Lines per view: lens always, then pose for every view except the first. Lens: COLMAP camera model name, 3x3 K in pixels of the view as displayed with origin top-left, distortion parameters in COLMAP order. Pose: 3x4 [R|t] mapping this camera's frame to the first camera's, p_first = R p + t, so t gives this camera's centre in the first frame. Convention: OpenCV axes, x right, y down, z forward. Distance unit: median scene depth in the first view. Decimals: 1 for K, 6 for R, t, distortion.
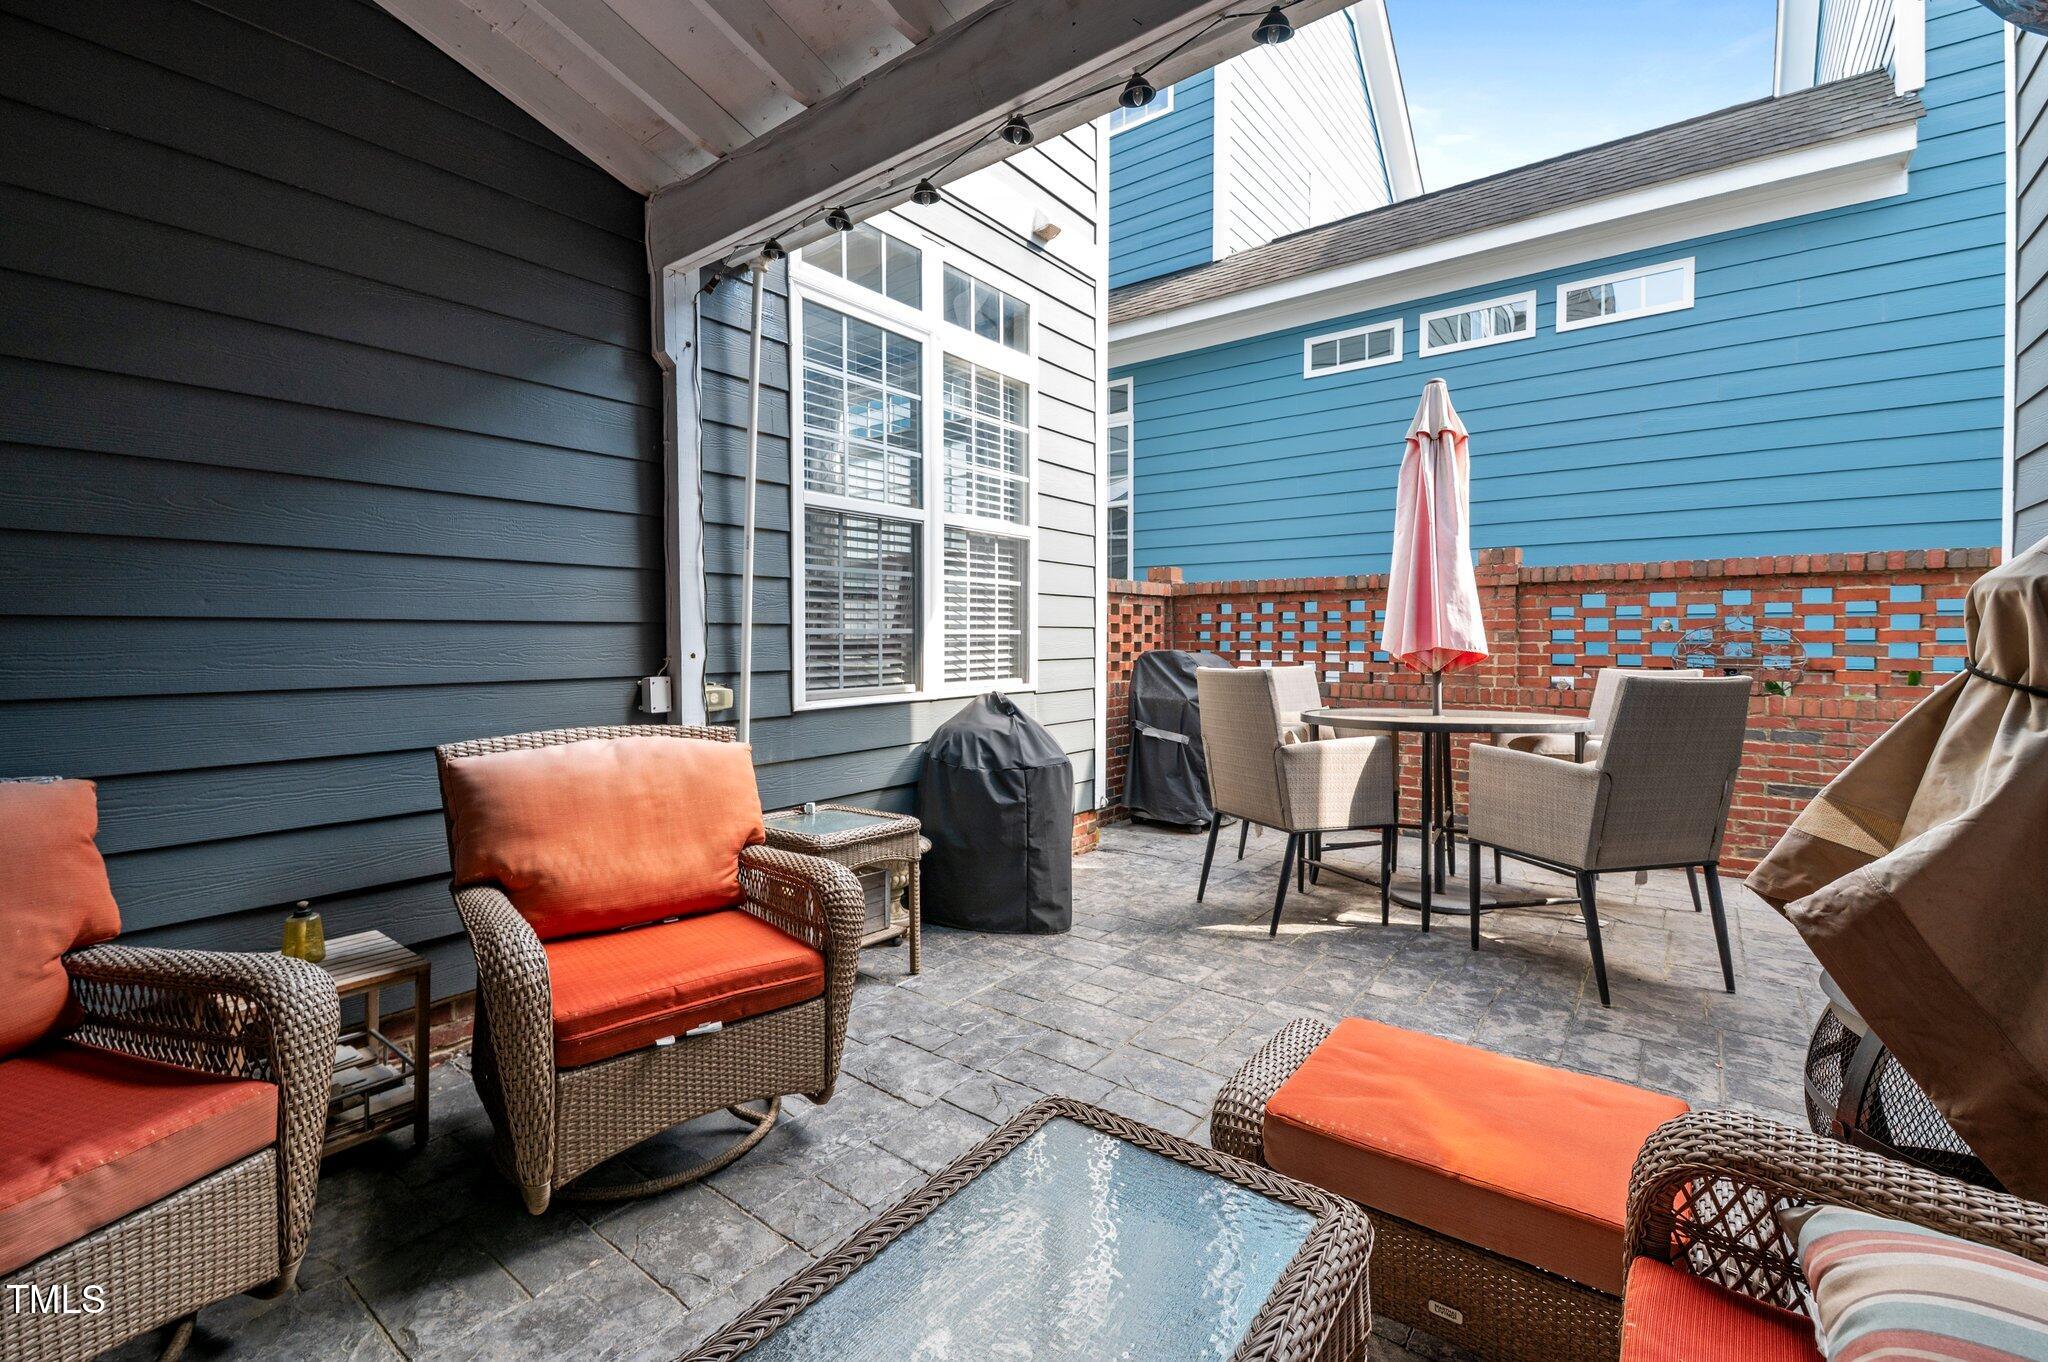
lens RADIAL K [[888.7, 0, 1023.6], [0, 888.7, 643.3], [0, 0, 1]] dist [0.024890, -0.009434]
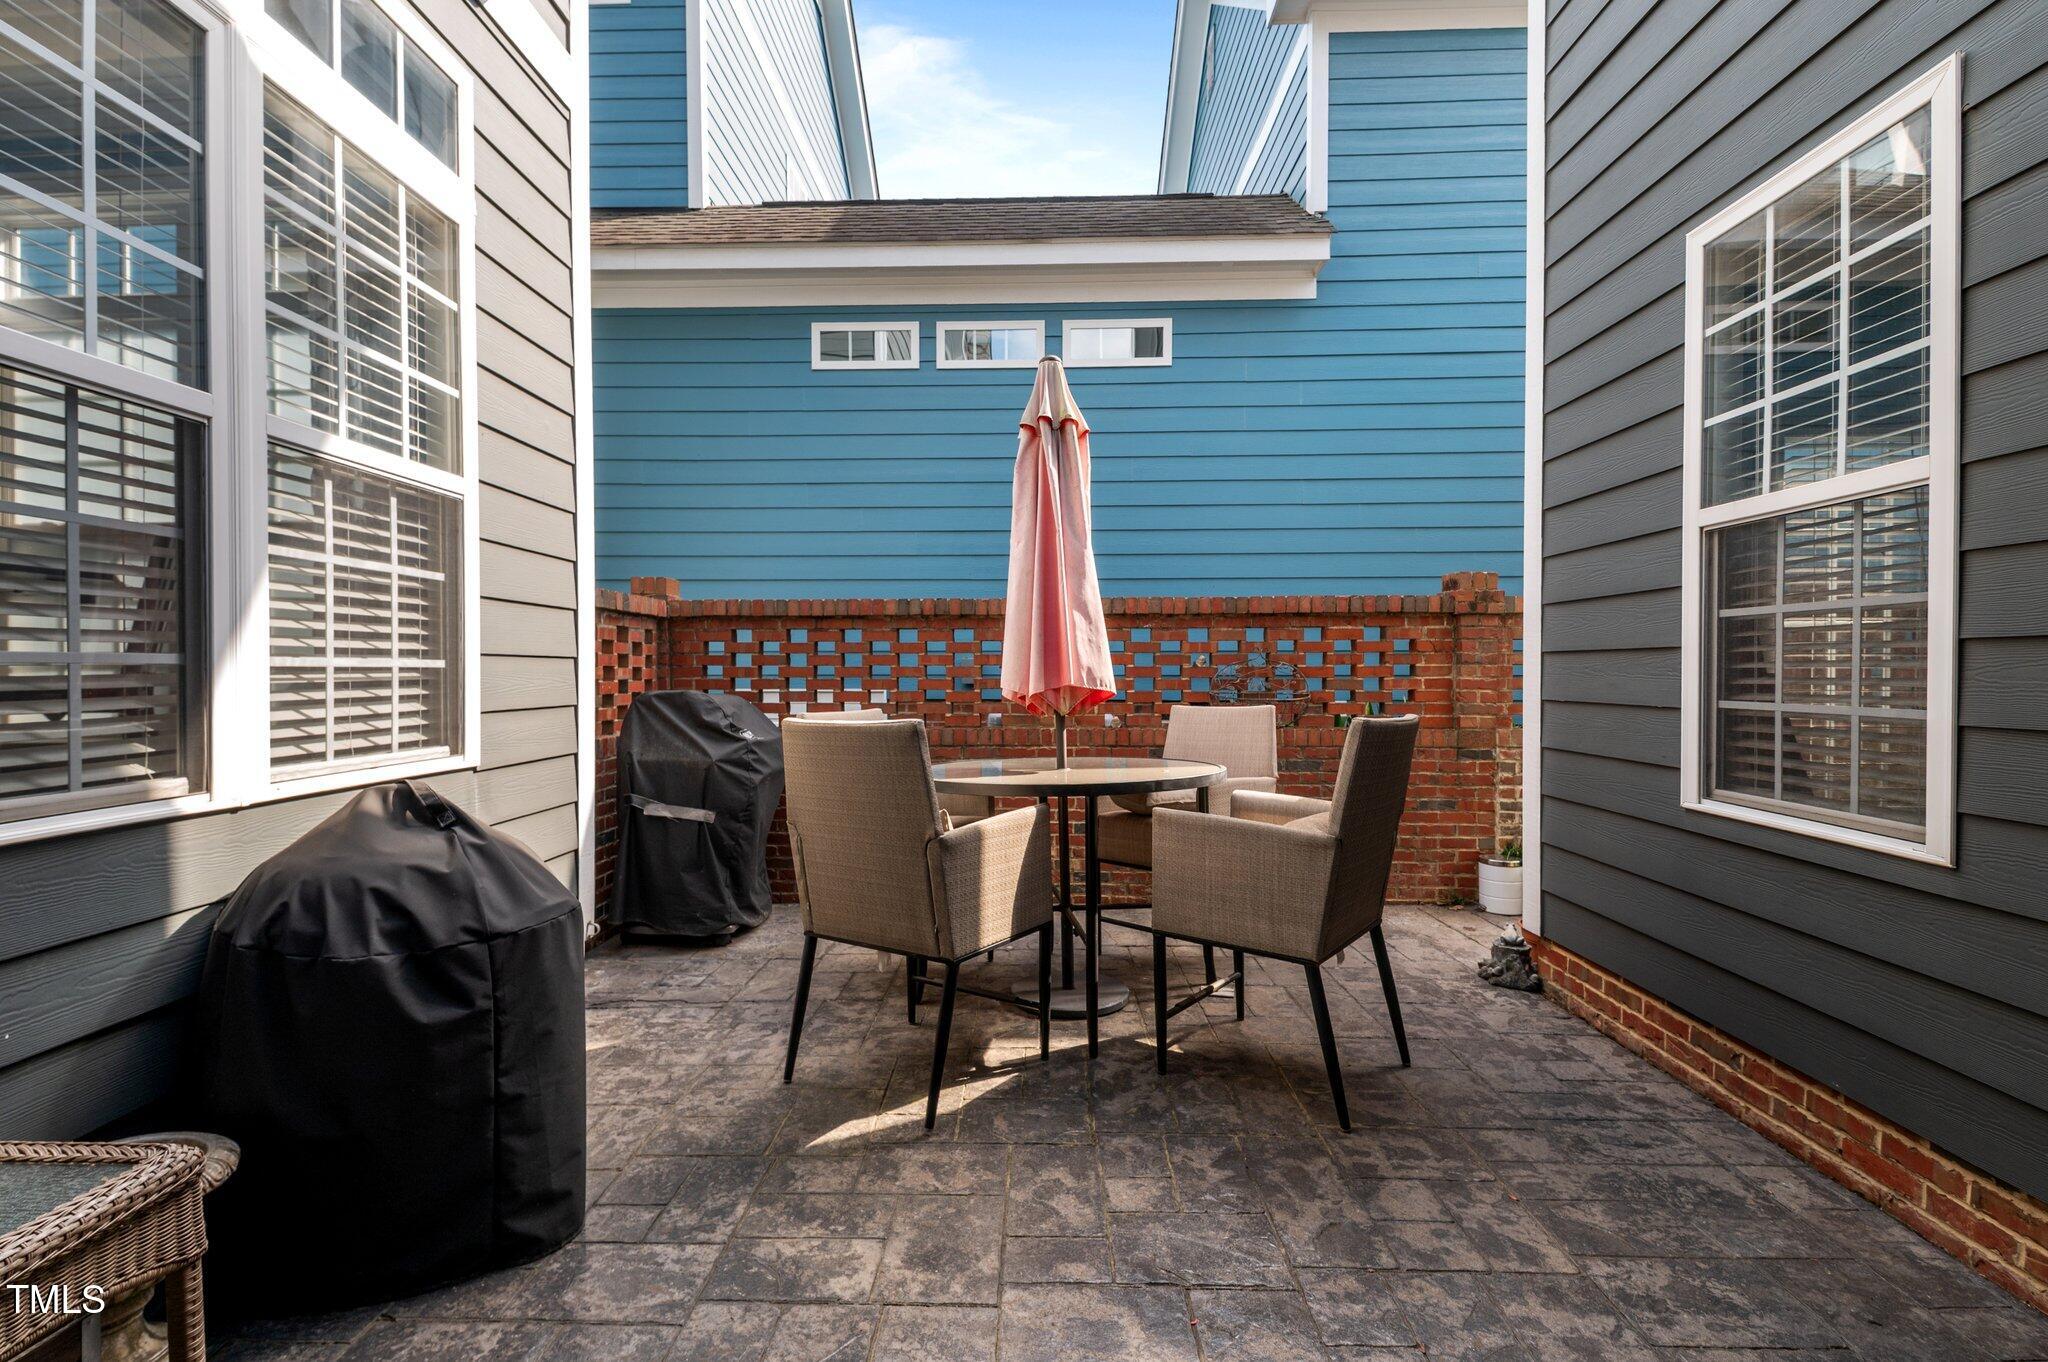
lens RADIAL K [[888.7, 0, 1009.3], [0, 888.7, 679.6], [0, 0, 1]] dist [0.024890, -0.009434]
pose [[0.818445, -0.004783, 0.574565, -0.038266], [0.004507, 0.999988, 0.001905, -0.002083], [-0.574568, 0.001031, 0.818456, 0.342740]]
